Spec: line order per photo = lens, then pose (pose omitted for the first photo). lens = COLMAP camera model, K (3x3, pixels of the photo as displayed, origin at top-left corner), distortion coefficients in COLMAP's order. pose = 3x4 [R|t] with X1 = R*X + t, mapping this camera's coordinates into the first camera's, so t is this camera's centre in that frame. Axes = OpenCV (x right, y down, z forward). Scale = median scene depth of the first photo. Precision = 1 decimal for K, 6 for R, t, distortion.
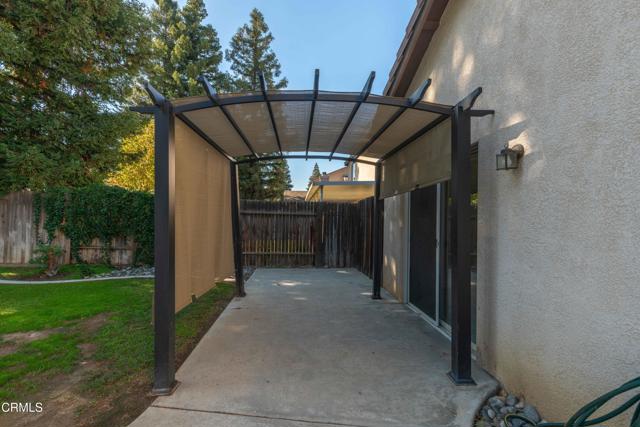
lens RADIAL K [[288.3, 0, 320.0], [0, 288.3, 213.5], [0, 0, 1]] dist [0.000277, -0.000081]
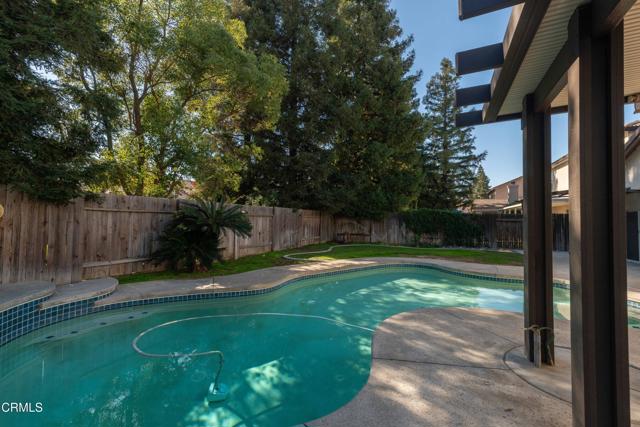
lens RADIAL K [[288.3, 0, 320.0], [0, 288.3, 213.5], [0, 0, 1]] dist [0.000277, -0.000081]
pose [[0.878856, -0.023902, -0.476488, -0.401972], [0.014716, 0.999627, -0.023001, -0.022136], [0.476860, 0.013203, 0.878880, -1.238165]]
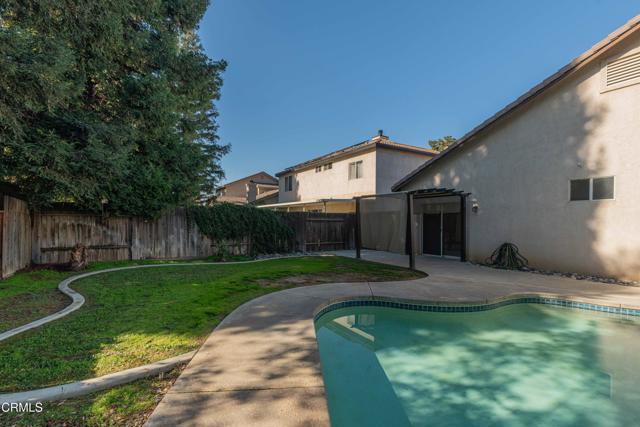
lens RADIAL K [[295.1, 0, 320.0], [0, 295.1, 213.5], [0, 0, 1]] dist [0.001187, 0.000060]
pose [[0.890452, -0.000115, 0.455076, -0.976995], [0.001104, 0.999998, -0.001907, -0.035246], [-0.455075, 0.002201, 0.890450, -0.538713]]
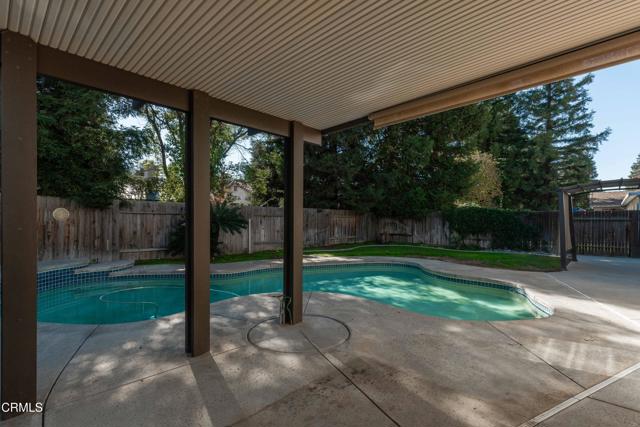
lens RADIAL K [[309.9, 0, 319.6], [0, 309.9, 220.5], [0, 0, 1]] dist [0.002757, -0.000210]
pose [[0.676926, -0.014910, -0.735900, 0.071740], [0.017135, 0.999843, -0.004495, -0.010580], [0.735852, -0.009567, 0.677075, -1.109086]]
